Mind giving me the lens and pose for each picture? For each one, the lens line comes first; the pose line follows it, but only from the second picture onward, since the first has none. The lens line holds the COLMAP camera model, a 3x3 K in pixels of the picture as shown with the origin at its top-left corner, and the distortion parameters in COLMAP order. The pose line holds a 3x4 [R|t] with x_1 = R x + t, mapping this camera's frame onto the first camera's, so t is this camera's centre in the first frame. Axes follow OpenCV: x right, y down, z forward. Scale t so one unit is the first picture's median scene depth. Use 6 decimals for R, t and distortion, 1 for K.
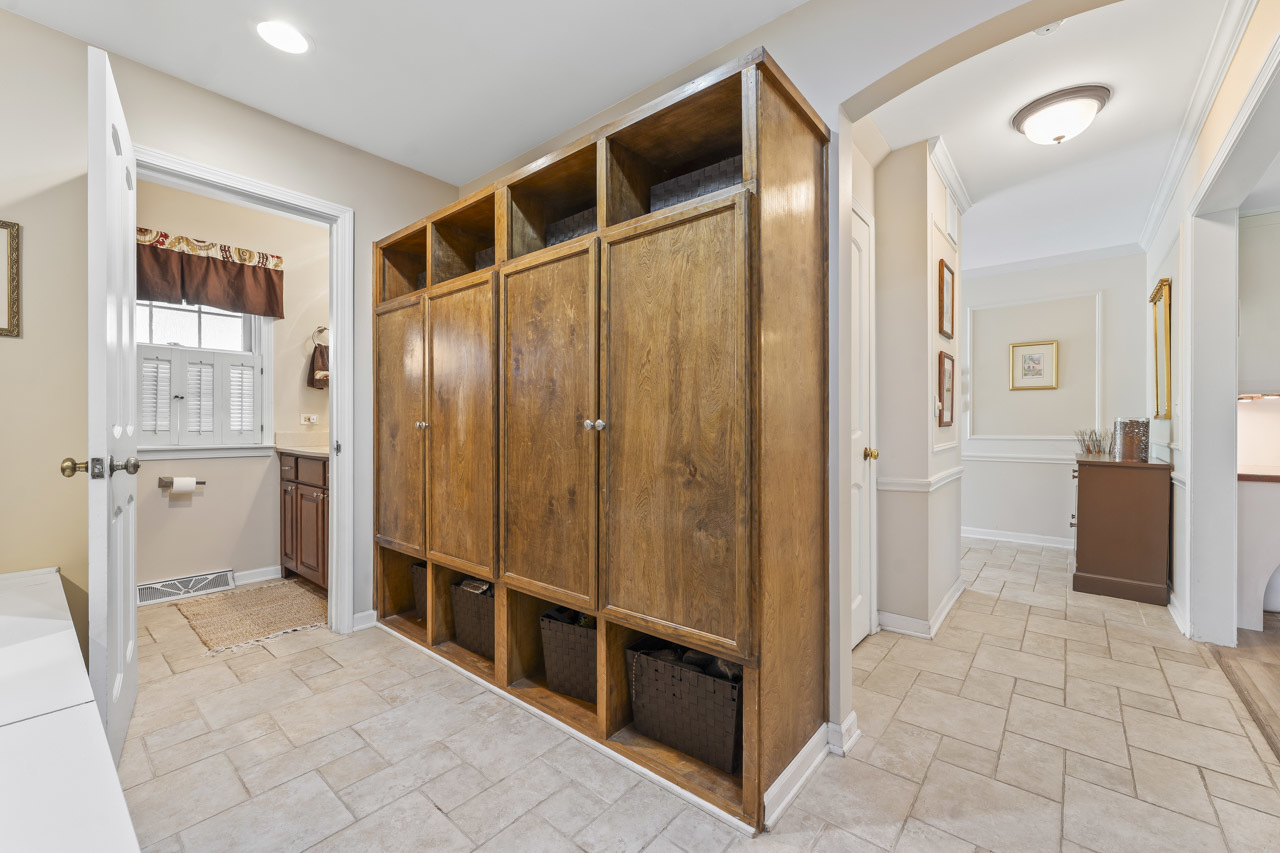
lens RADIAL K [[517.5, 0, 639.0], [0, 517.5, 425.7], [0, 0, 1]] dist [-0.001599, 0.000206]
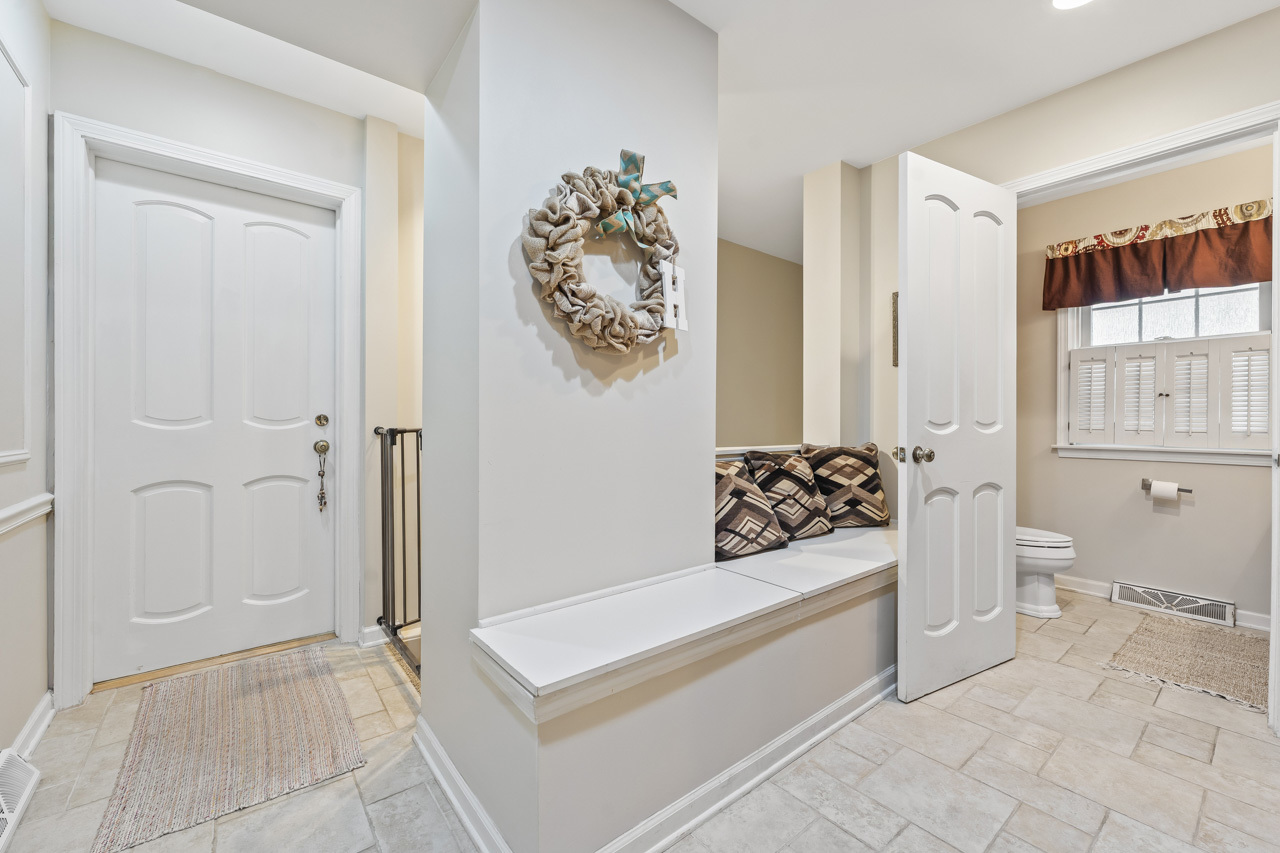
lens RADIAL K [[517.5, 0, 641.7], [0, 517.5, 422.0], [0, 0, 1]] dist [-0.001599, 0.000206]
pose [[-0.200234, -0.000807, -0.979748, 0.206507], [-0.006144, 0.999981, 0.000432, -0.001109], [0.979729, 0.006106, -0.200235, 0.267551]]
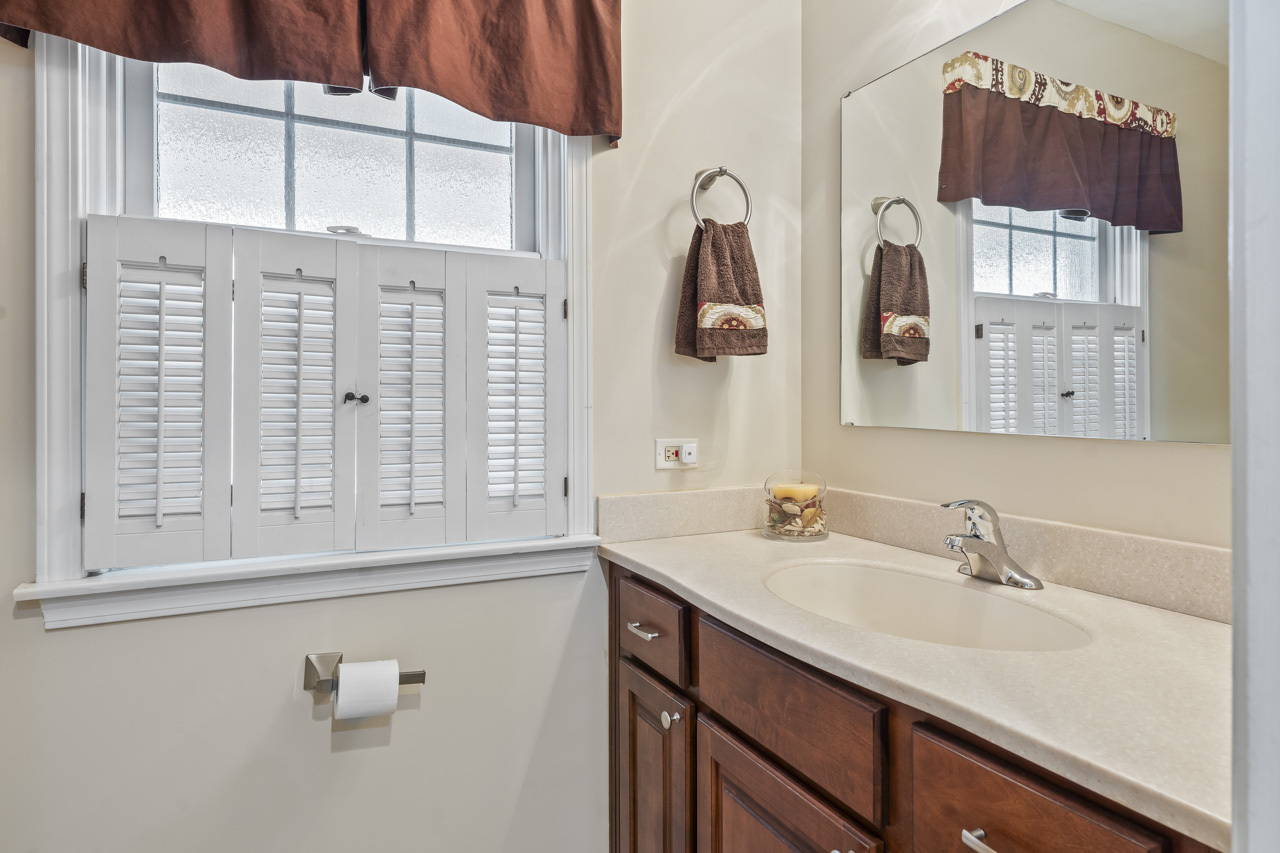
lens RADIAL K [[733.9, 0, 637.2], [0, 733.9, 409.5], [0, 0, 1]] dist [-0.005830, -0.001793]
pose [[0.914427, 0.000796, -0.404749, -0.557311], [0.000583, 0.999994, 0.003283, -0.049384], [0.404750, -0.003238, 0.914422, 0.665592]]
